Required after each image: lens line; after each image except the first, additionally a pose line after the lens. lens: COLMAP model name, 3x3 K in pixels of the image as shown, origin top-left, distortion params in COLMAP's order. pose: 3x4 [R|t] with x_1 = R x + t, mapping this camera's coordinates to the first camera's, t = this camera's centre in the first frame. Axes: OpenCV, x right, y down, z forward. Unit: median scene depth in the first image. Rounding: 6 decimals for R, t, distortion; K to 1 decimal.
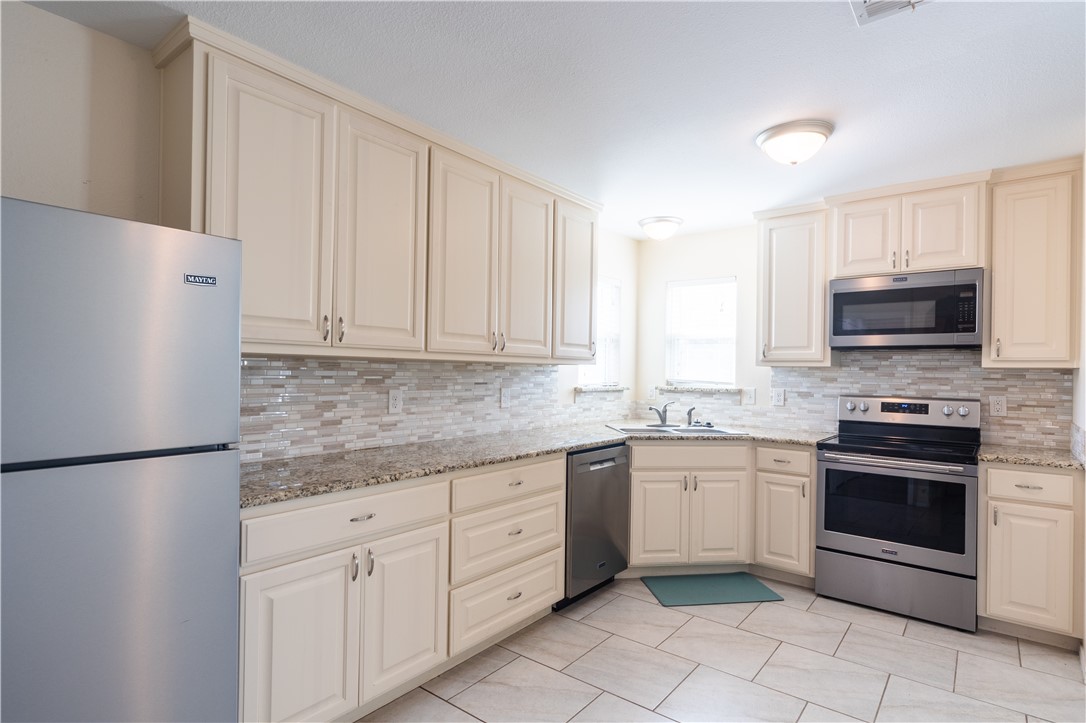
lens RADIAL K [[480.6, 0, 473.7], [0, 480.6, 369.3], [0, 0, 1]] dist [0.001775, 0.000270]
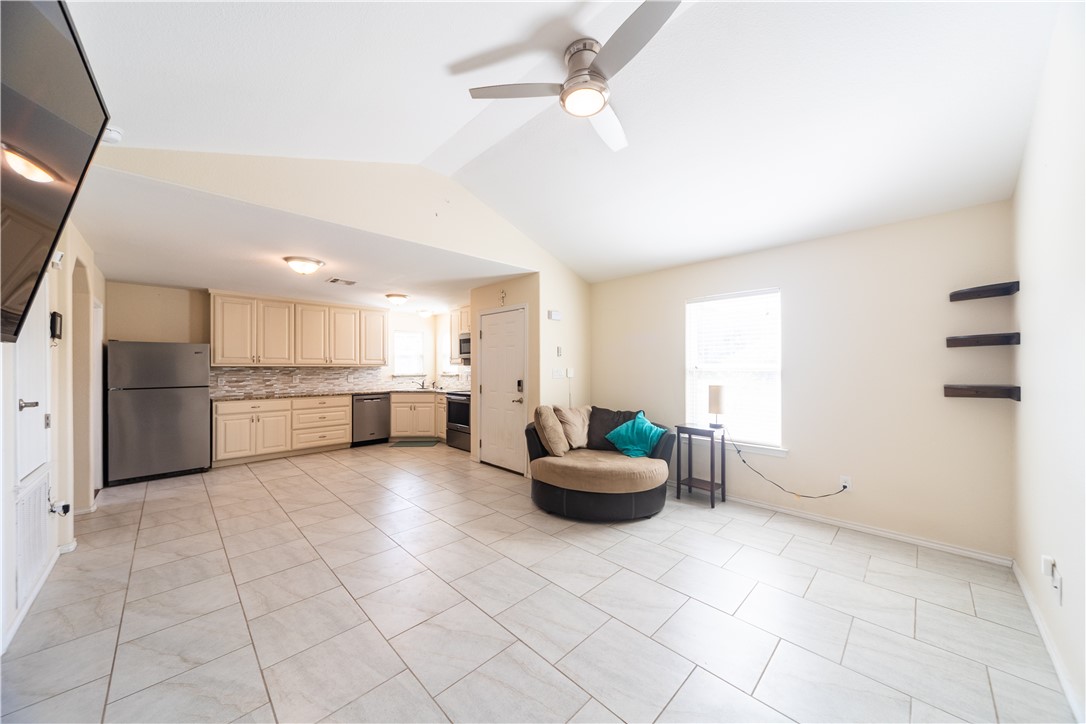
lens RADIAL K [[479.6, 0, 720.6], [0, 479.6, 364.2], [0, 0, 1]] dist [-0.000293, 0.000321]
pose [[0.994981, -0.018405, -0.098353, 2.658770], [0.018313, 0.999831, -0.001834, 0.020477], [0.098370, 0.000024, 0.995150, -1.712302]]
